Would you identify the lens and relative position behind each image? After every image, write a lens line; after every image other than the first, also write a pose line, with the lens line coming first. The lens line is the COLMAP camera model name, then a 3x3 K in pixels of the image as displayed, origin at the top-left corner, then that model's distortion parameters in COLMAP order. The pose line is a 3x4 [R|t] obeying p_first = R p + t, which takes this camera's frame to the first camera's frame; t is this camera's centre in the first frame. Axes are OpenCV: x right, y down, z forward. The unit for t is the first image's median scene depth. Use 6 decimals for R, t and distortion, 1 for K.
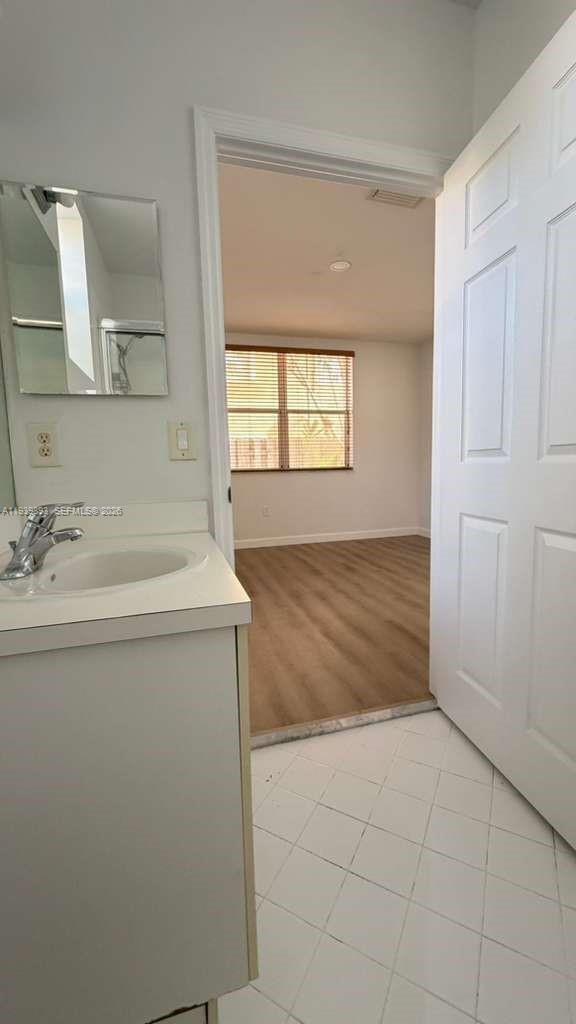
lens RADIAL K [[408.5, 0, 288.0], [0, 408.5, 512.0], [0, 0, 1]] dist [-0.001493, 0.000862]
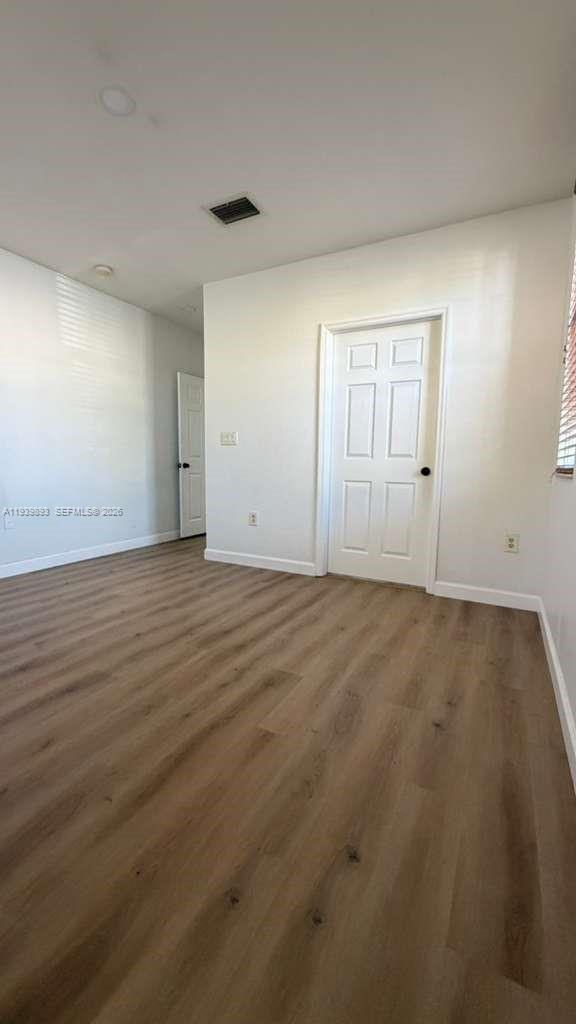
lens RADIAL K [[408.5, 0, 288.0], [0, 408.5, 512.0], [0, 0, 1]] dist [-0.001493, 0.000862]
pose [[-0.724853, -0.066995, 0.685639, -0.438626], [0.077159, 0.981103, 0.177437, -0.114995], [-0.684569, 0.181519, -0.705986, 1.246684]]
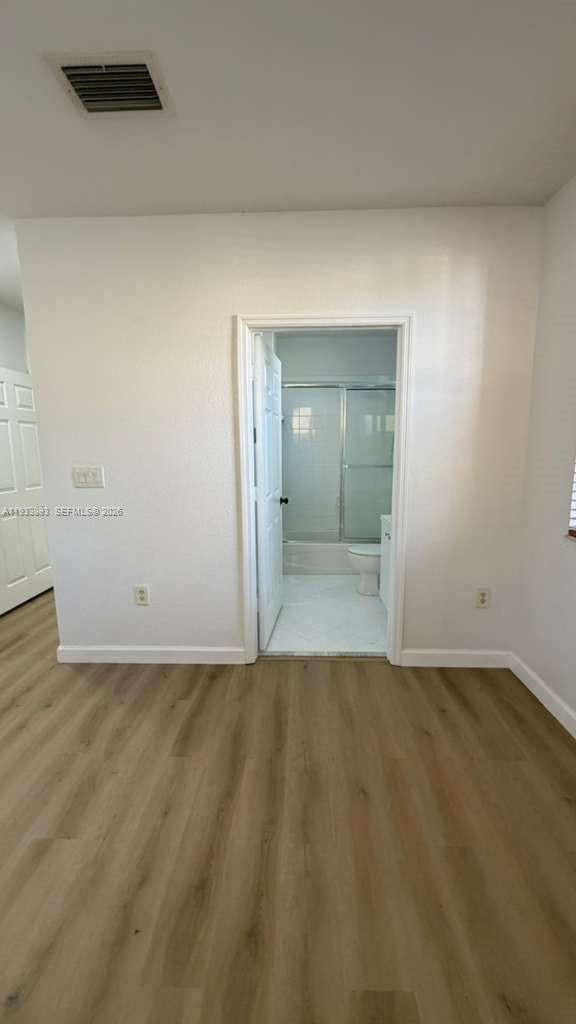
lens RADIAL K [[408.5, 0, 288.0], [0, 408.5, 512.0], [0, 0, 1]] dist [-0.001493, 0.000862]
pose [[-0.952854, -0.014790, 0.303070, -0.102451], [0.065878, 0.964903, 0.254209, -0.225213], [-0.296193, 0.262190, -0.918437, 1.104795]]
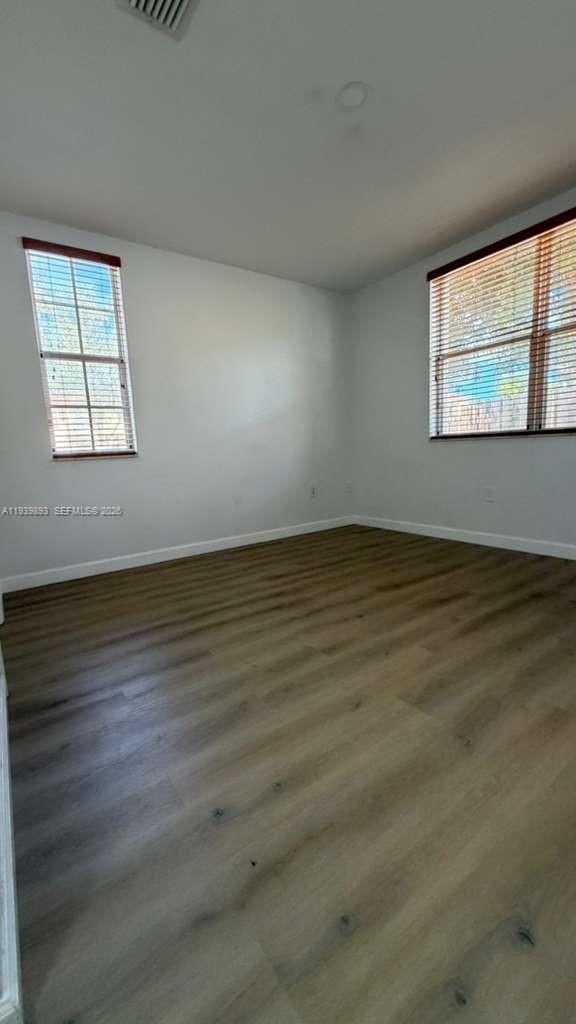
lens RADIAL K [[408.5, 0, 288.0], [0, 408.5, 512.0], [0, 0, 1]] dist [-0.001493, 0.000862]
pose [[0.336320, 0.149929, -0.929737, 0.697424], [-0.062297, 0.988625, 0.136891, -0.067011], [0.939685, 0.011880, 0.341834, 0.660121]]
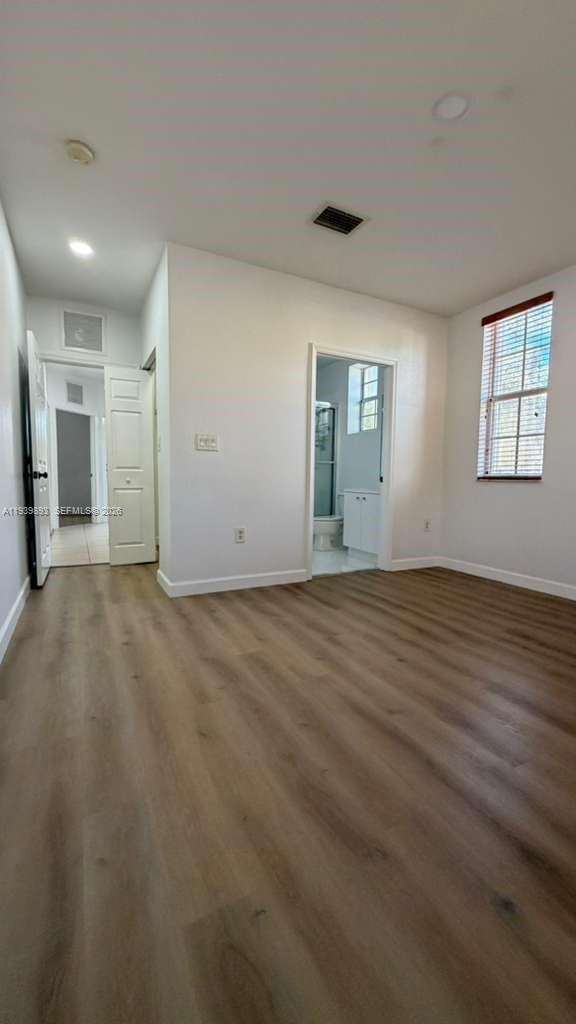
lens RADIAL K [[408.5, 0, 288.0], [0, 408.5, 512.0], [0, 0, 1]] dist [-0.001493, 0.000862]
pose [[-0.979116, 0.028768, -0.201256, 0.446090], [-0.011826, 0.980203, 0.197642, -0.158071], [0.202958, 0.195895, -0.959392, 1.487020]]
